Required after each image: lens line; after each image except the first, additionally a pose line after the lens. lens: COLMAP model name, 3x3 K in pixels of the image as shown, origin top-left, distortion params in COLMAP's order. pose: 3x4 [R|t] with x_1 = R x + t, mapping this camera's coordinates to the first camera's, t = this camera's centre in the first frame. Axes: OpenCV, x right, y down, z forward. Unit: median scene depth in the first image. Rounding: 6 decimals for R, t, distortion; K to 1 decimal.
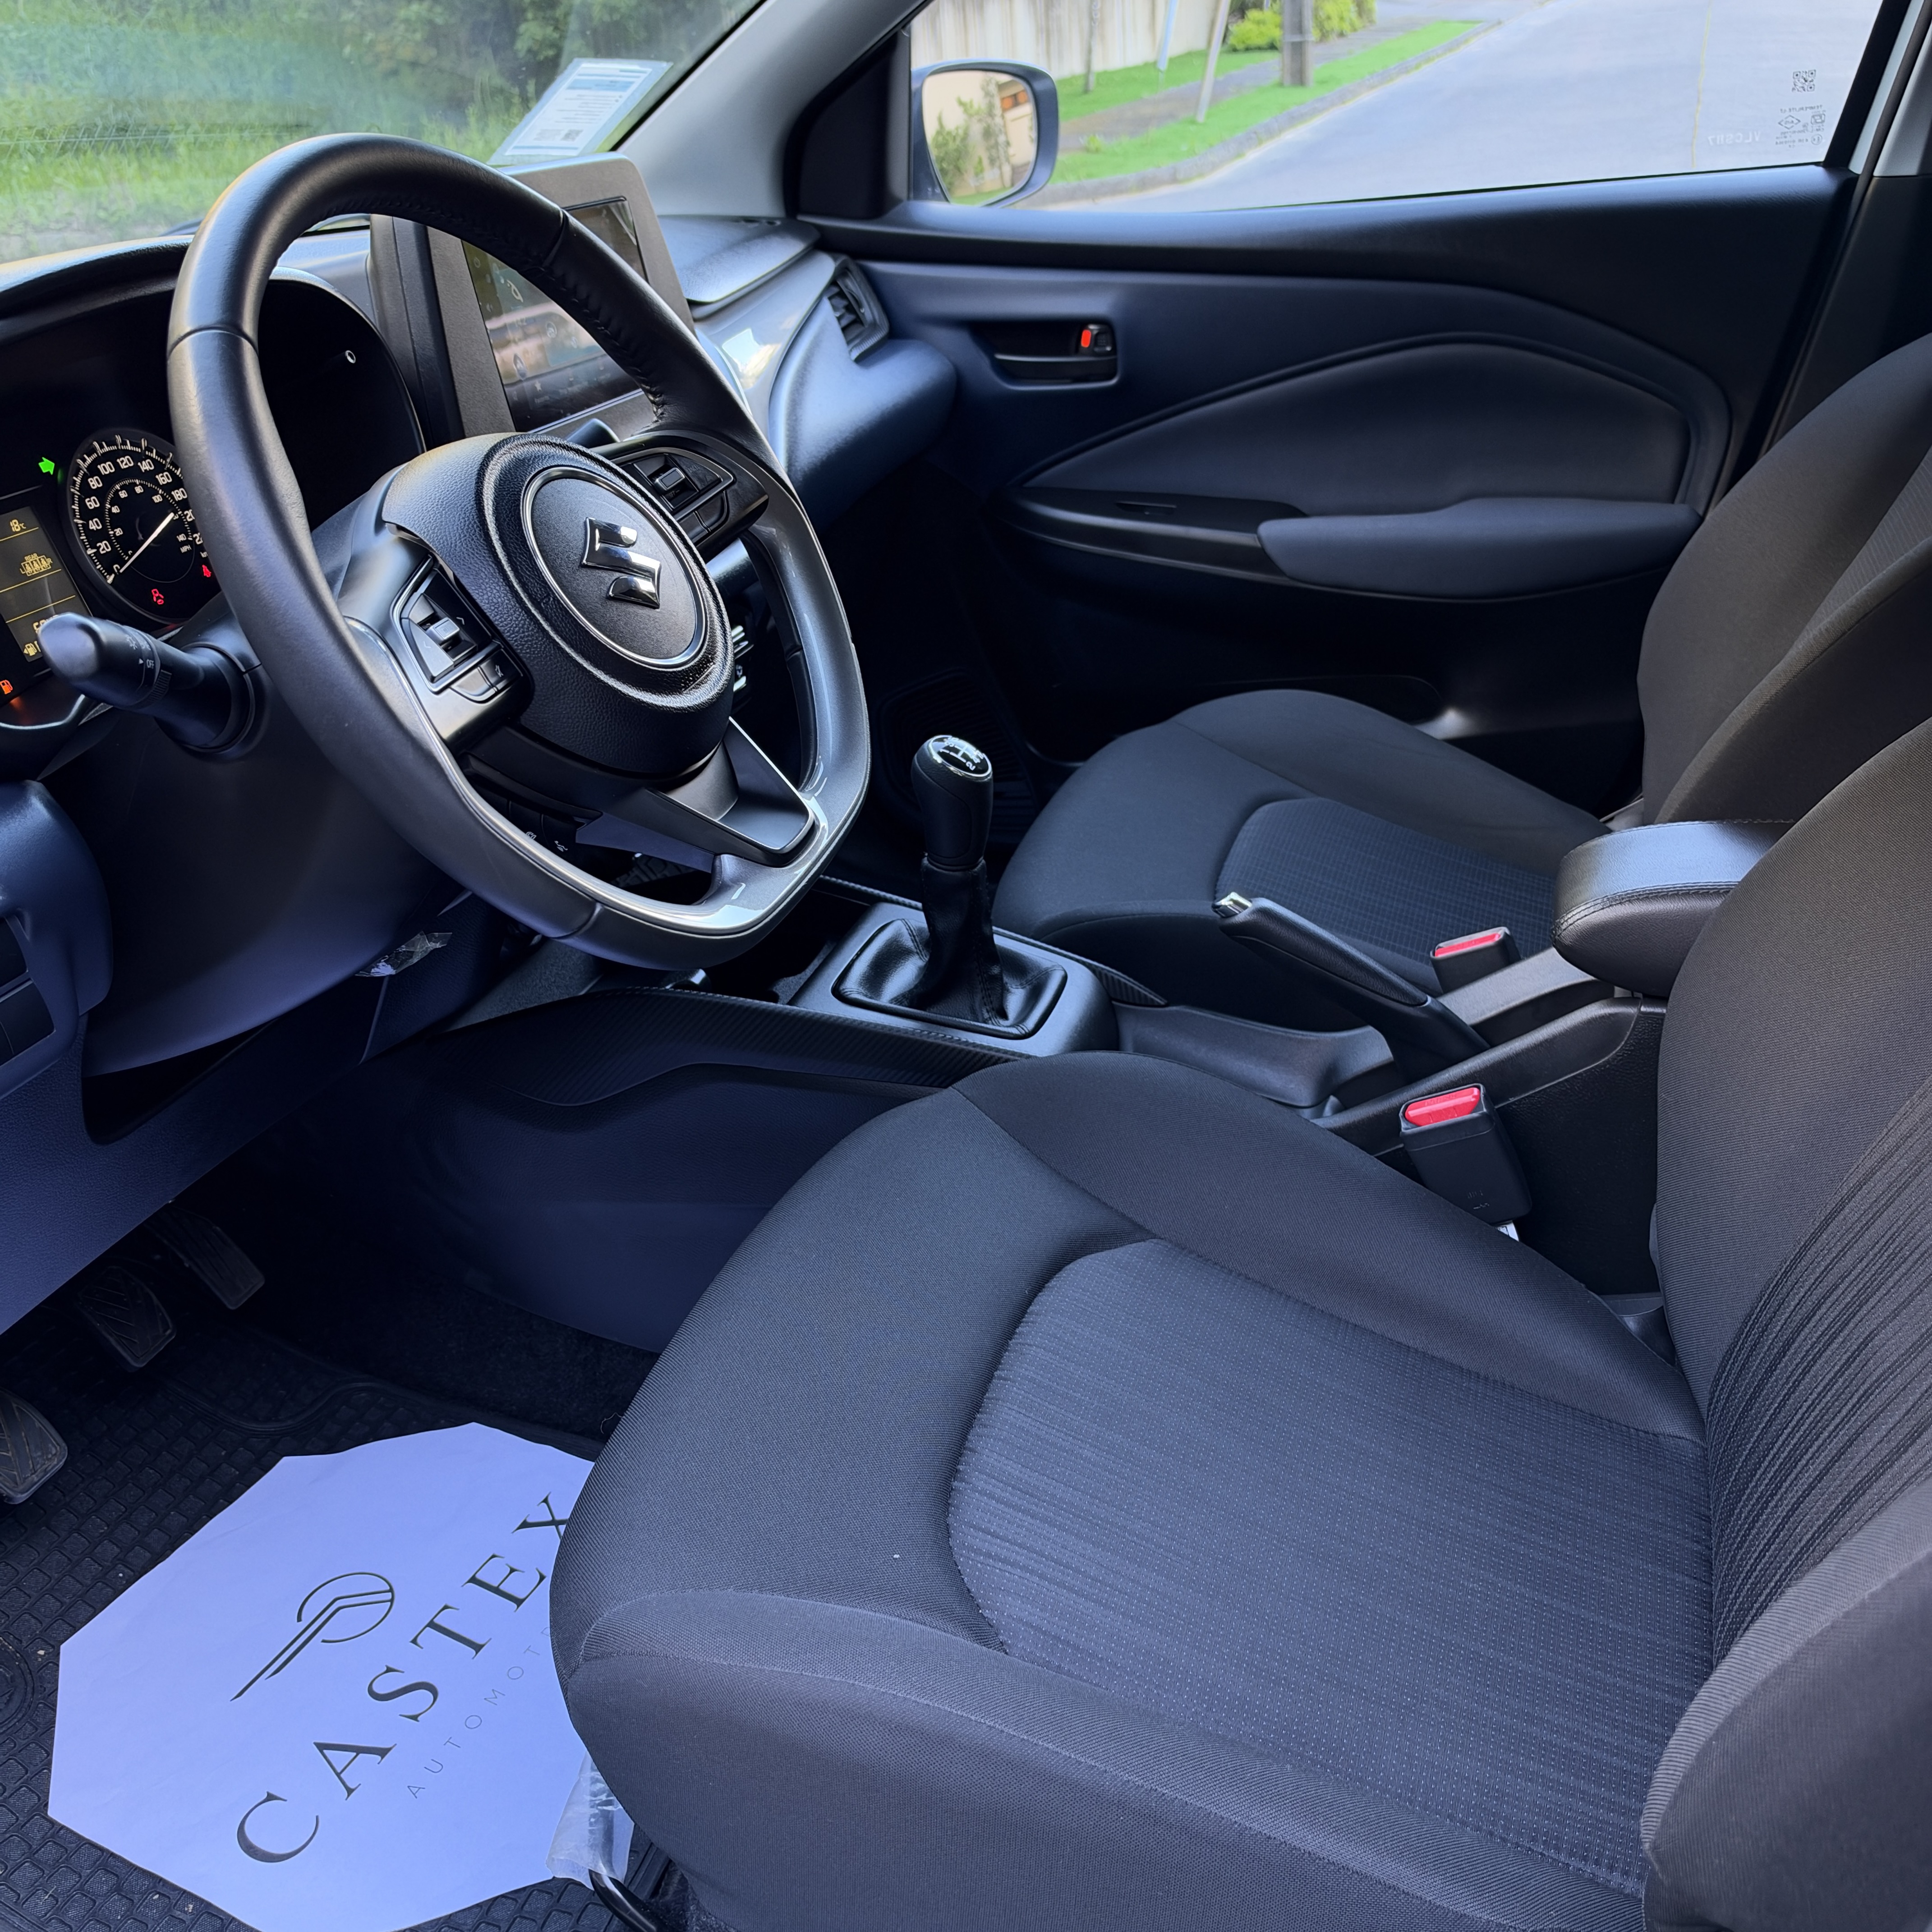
lens RADIAL K [[1876.7, 0, 974.8], [0, 1876.7, 969.5], [0, 0, 1]] dist [0.137291, -0.272955]
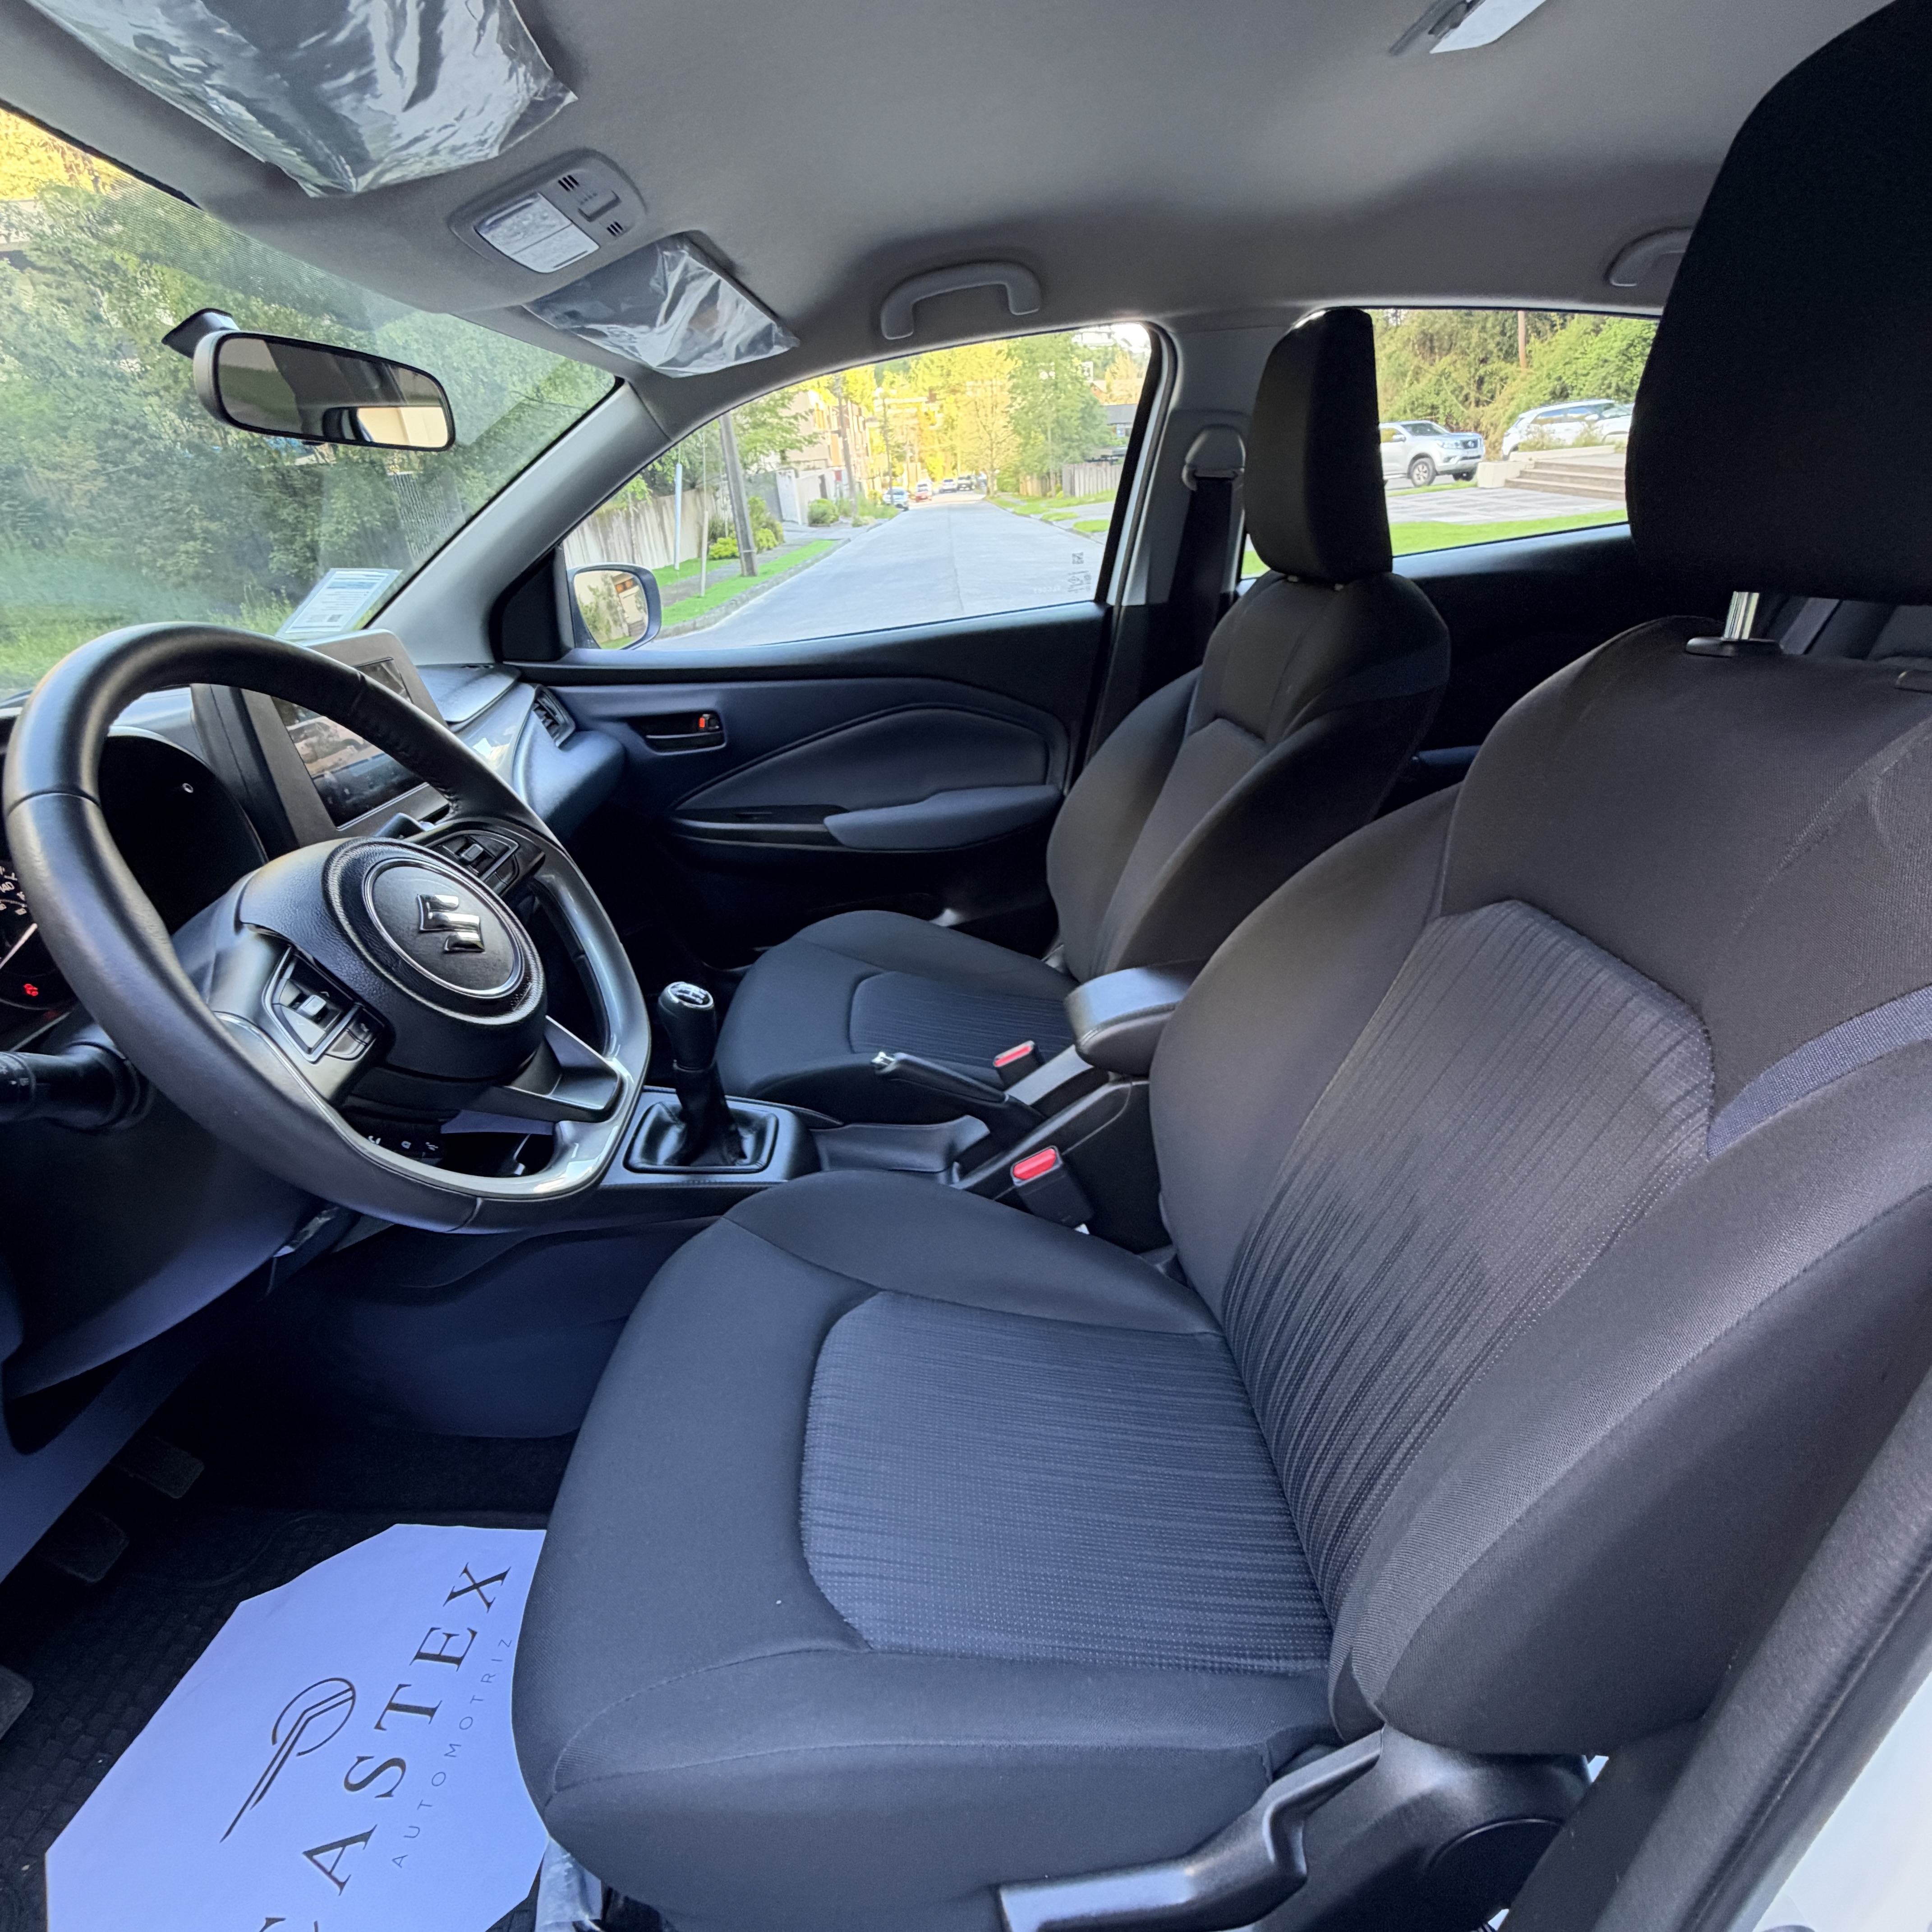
lens RADIAL K [[1026.2, 0, 966.0], [0, 1026.2, 966.0], [0, 0, 1]] dist [0.013313, 0.000426]
pose [[0.938022, -0.155183, 0.309893, -0.054929], [0.176909, 0.983283, -0.043098, -0.065457], [-0.298025, 0.095249, 0.949794, 0.151303]]
